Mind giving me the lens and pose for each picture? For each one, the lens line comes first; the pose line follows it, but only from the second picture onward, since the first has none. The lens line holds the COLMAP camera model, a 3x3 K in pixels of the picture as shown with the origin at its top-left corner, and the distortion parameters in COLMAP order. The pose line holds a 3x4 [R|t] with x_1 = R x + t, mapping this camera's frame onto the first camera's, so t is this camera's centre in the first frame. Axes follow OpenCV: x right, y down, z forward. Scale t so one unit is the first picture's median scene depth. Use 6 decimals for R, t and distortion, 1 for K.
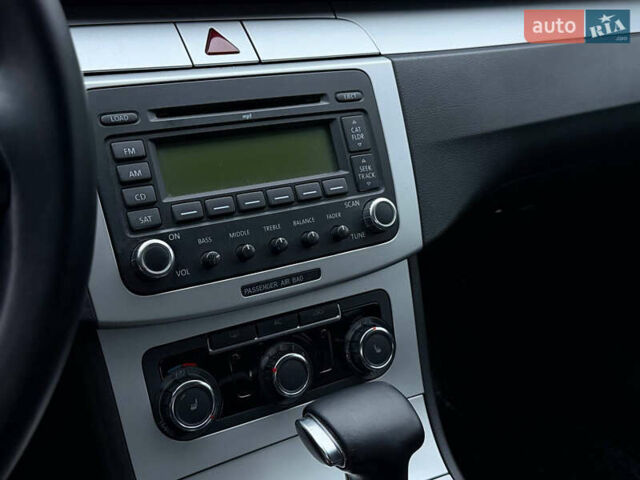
lens RADIAL K [[811.3, 0, 343.3], [0, 811.3, 240.3], [0, 0, 1]] dist [0.011996, 0.000014]
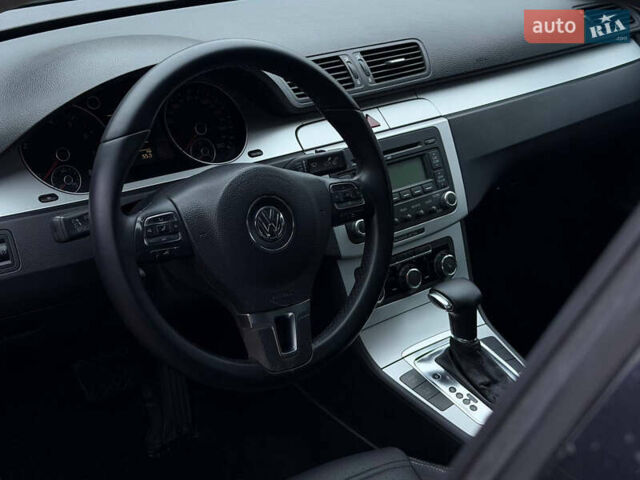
lens RADIAL K [[1026.5, 0, 320.5], [0, 1026.5, 242.0], [0, 0, 1]] dist [0.147678, -0.093969]
pose [[0.996233, -0.054825, 0.067183, -0.452902], [0.051343, 0.997300, 0.052505, -0.077355], [-0.069880, -0.048858, 0.996358, -1.545443]]
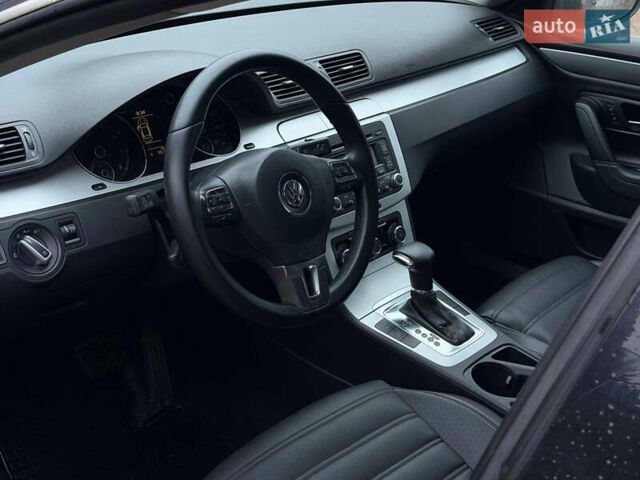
lens RADIAL K [[984.9, 0, 319.6], [0, 984.9, 255.8], [0, 0, 1]] dist [0.173184, -0.014731]
pose [[0.967858, -0.121831, 0.220019, -0.869730], [0.112754, 0.992187, 0.053401, 0.009503], [-0.224805, -0.026877, 0.974033, -1.871576]]
